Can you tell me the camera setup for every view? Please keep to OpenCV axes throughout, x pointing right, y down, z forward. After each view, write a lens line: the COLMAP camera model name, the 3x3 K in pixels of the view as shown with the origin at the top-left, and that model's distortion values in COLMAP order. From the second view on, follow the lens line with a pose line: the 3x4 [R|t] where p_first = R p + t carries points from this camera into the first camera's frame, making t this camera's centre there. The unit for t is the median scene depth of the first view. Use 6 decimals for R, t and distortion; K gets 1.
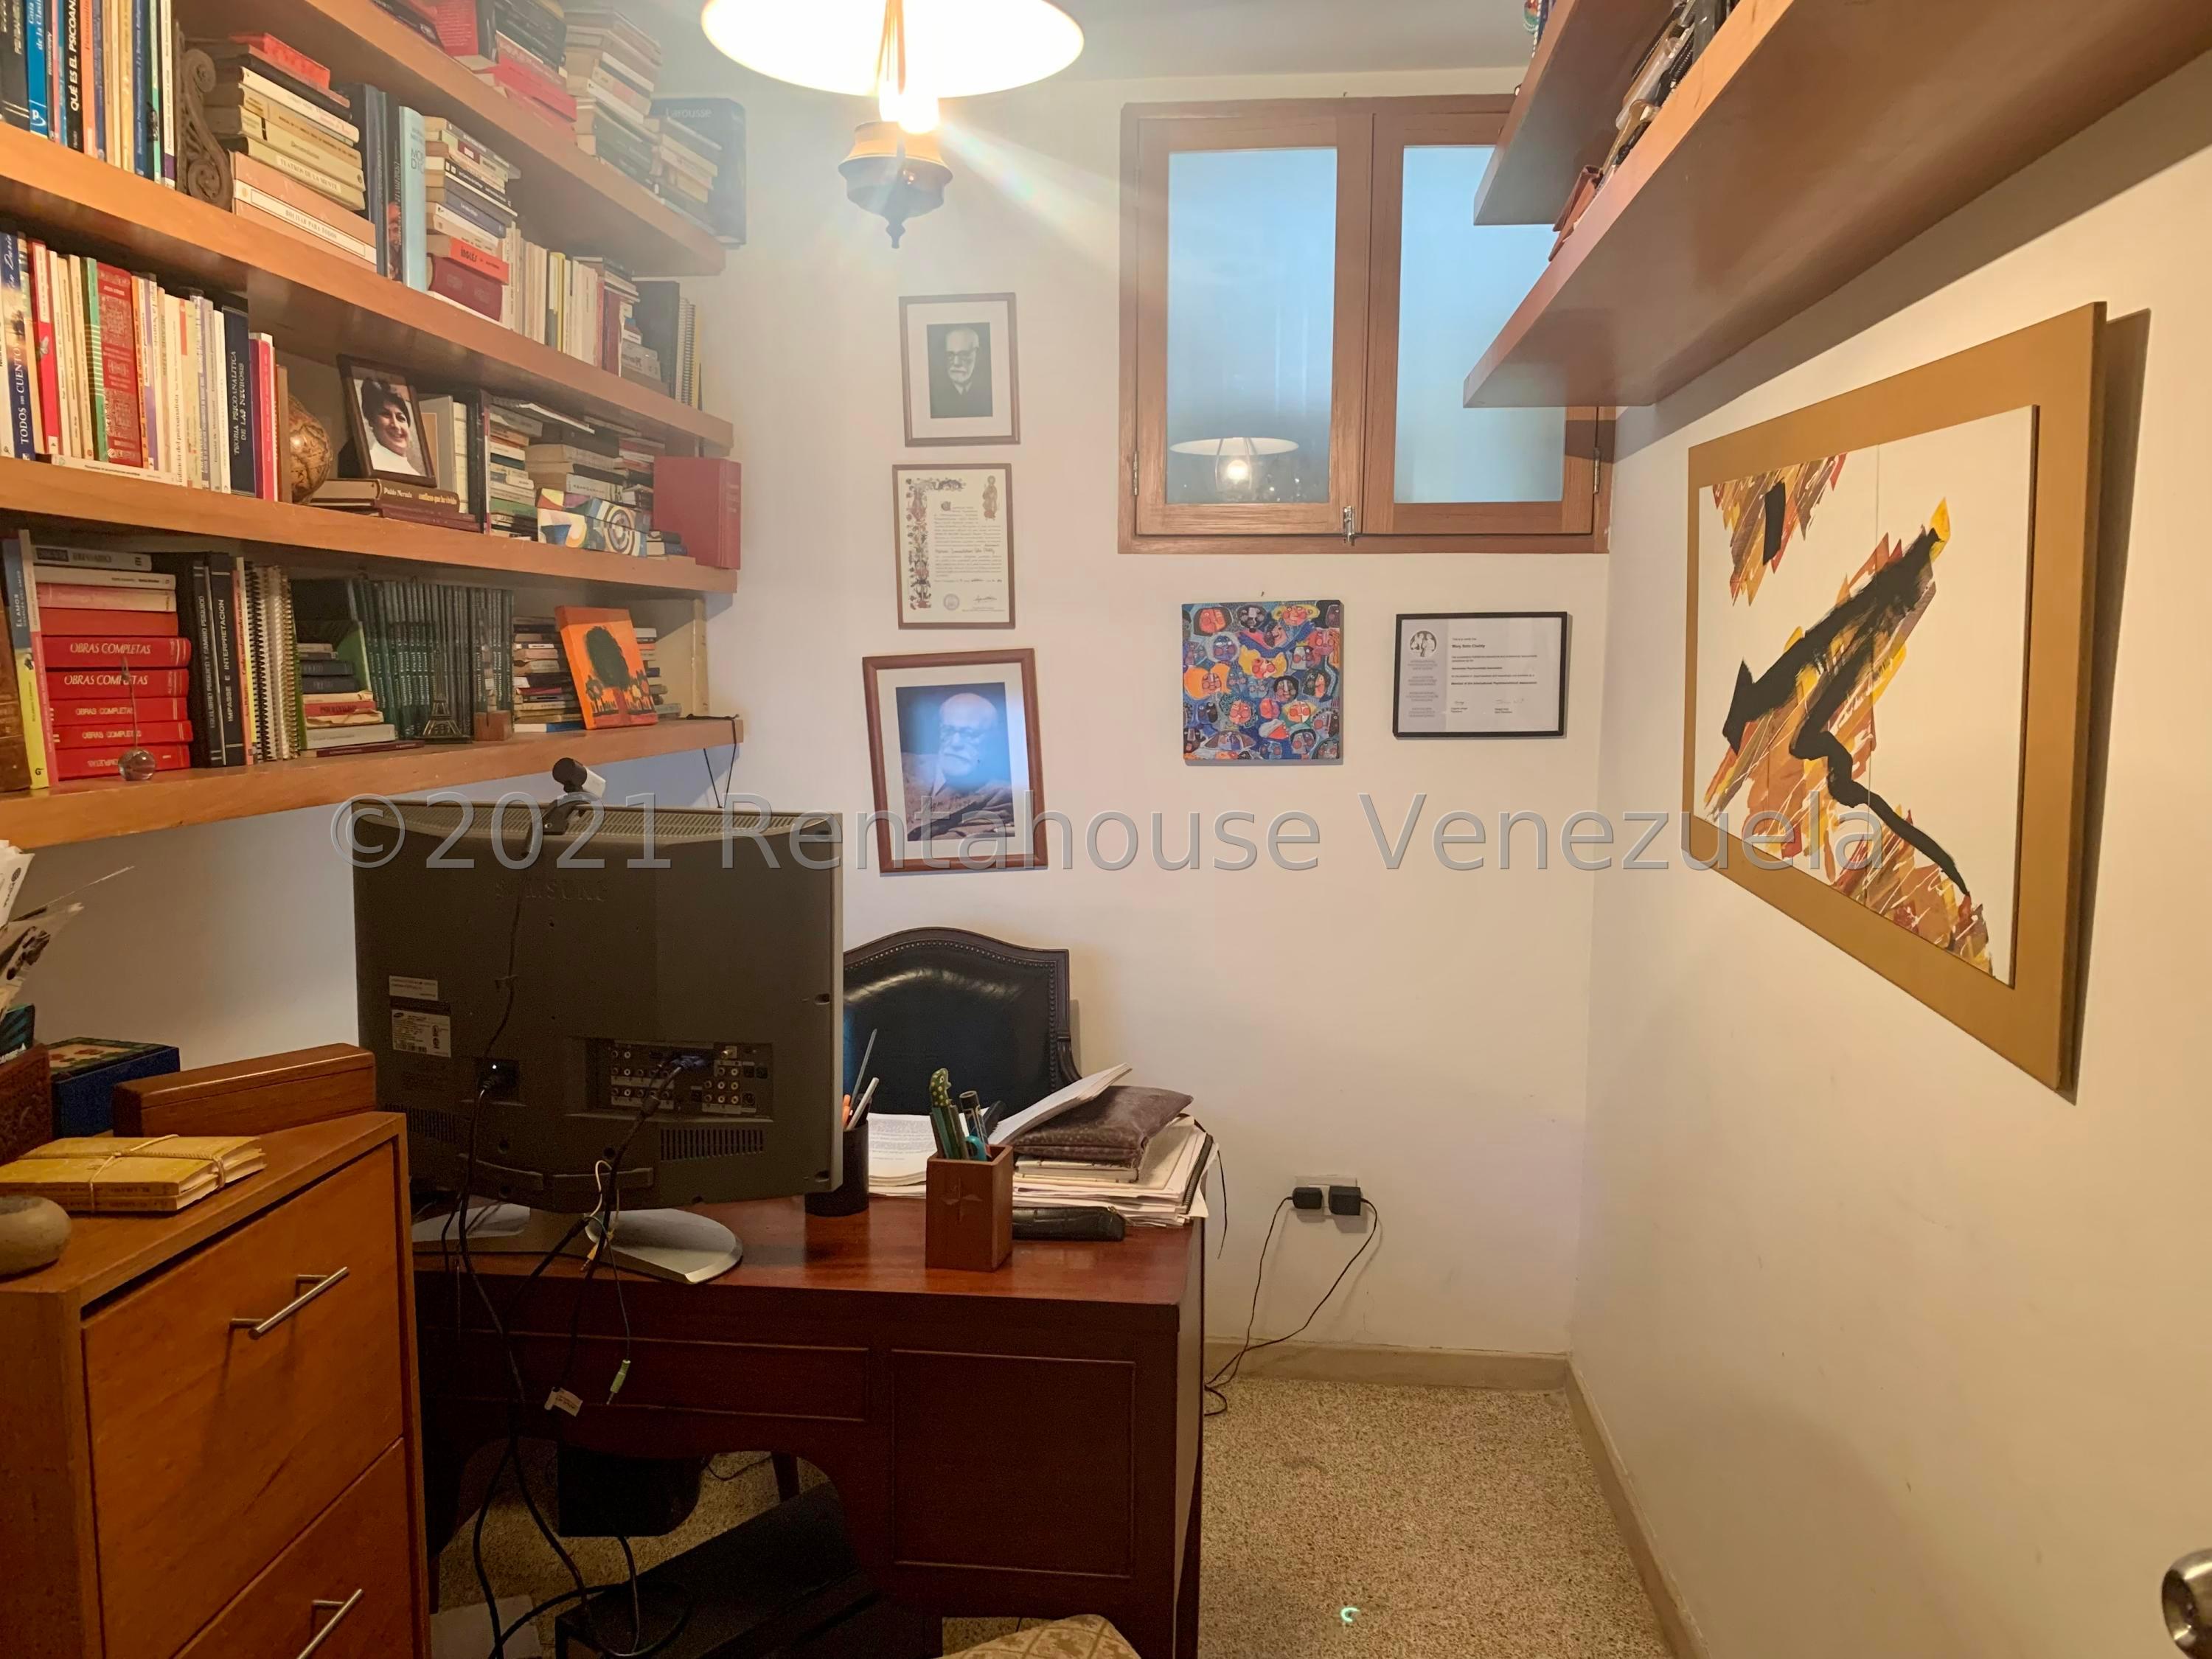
lens RADIAL K [[1697.0, 0, 1095.6], [0, 1697.0, 823.5], [0, 0, 1]] dist [0.043852, -0.059899]
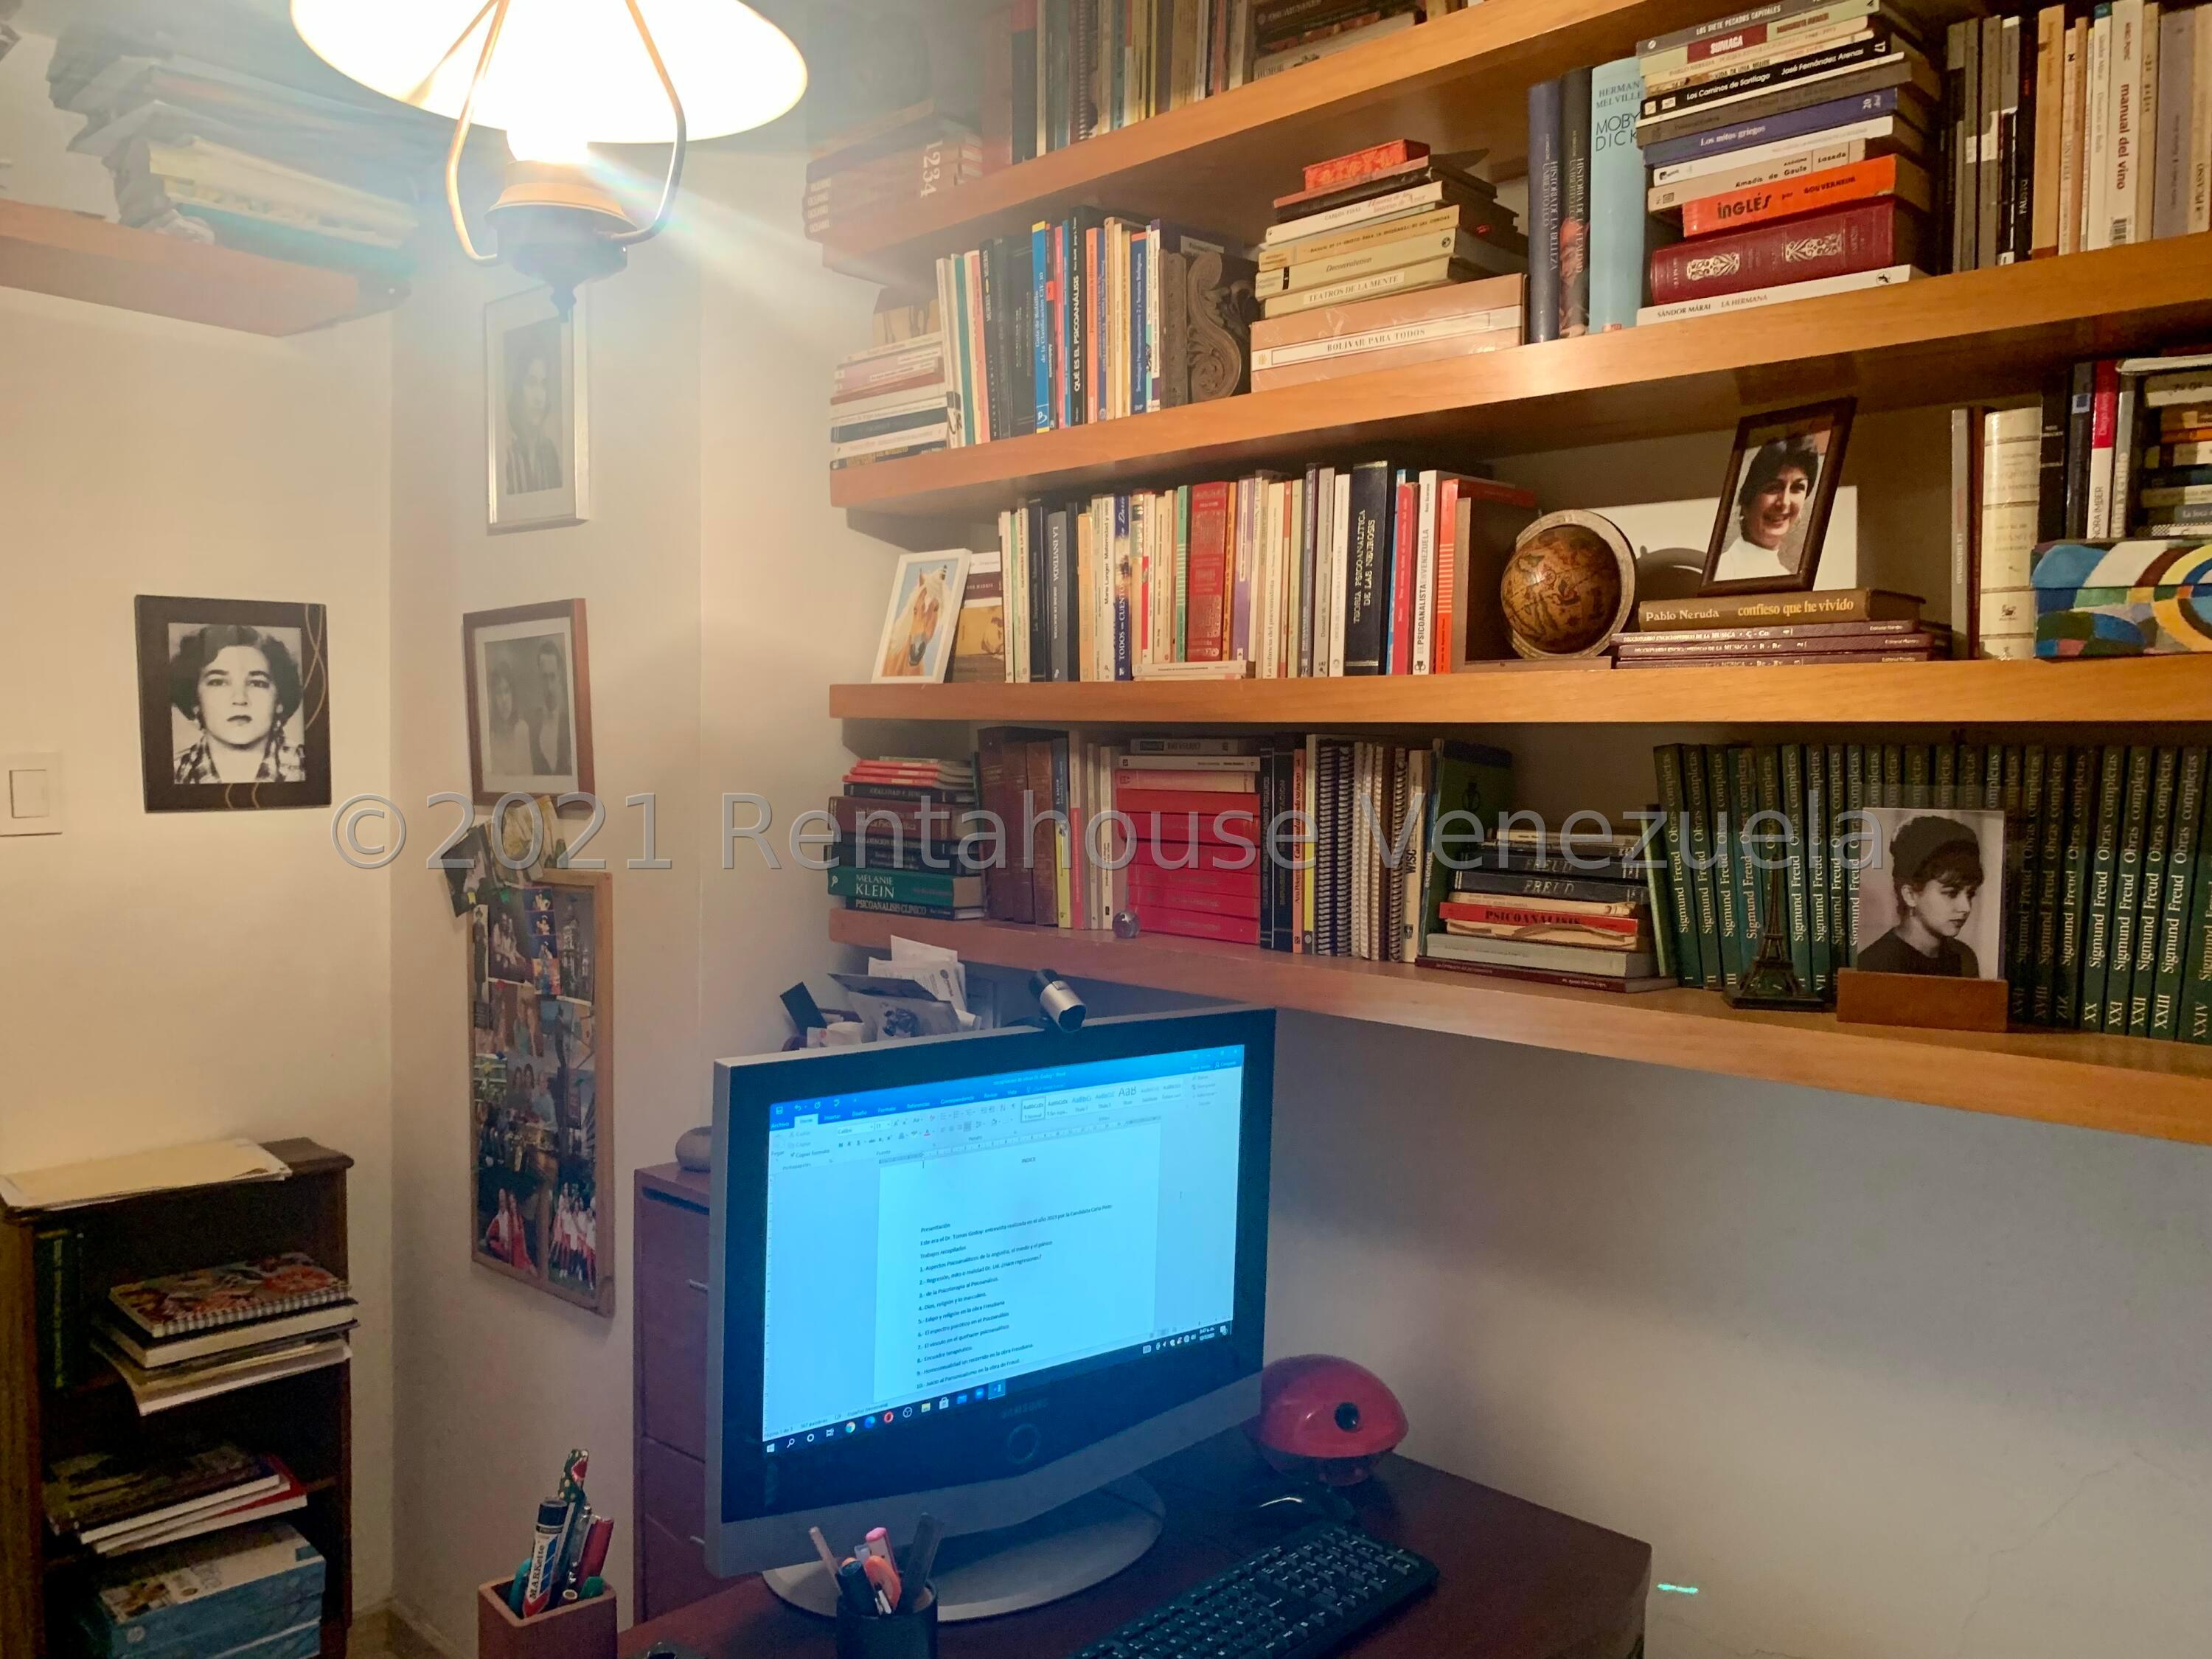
lens RADIAL K [[1622.9, 0, 1109.0], [0, 1622.9, 913.4], [0, 0, 1]] dist [0.042873, -0.163456]
pose [[-0.596787, 0.050711, -0.800796, 0.306784], [-0.104618, 0.984564, 0.140314, -0.182159], [0.795551, 0.167515, -0.582269, 1.526722]]
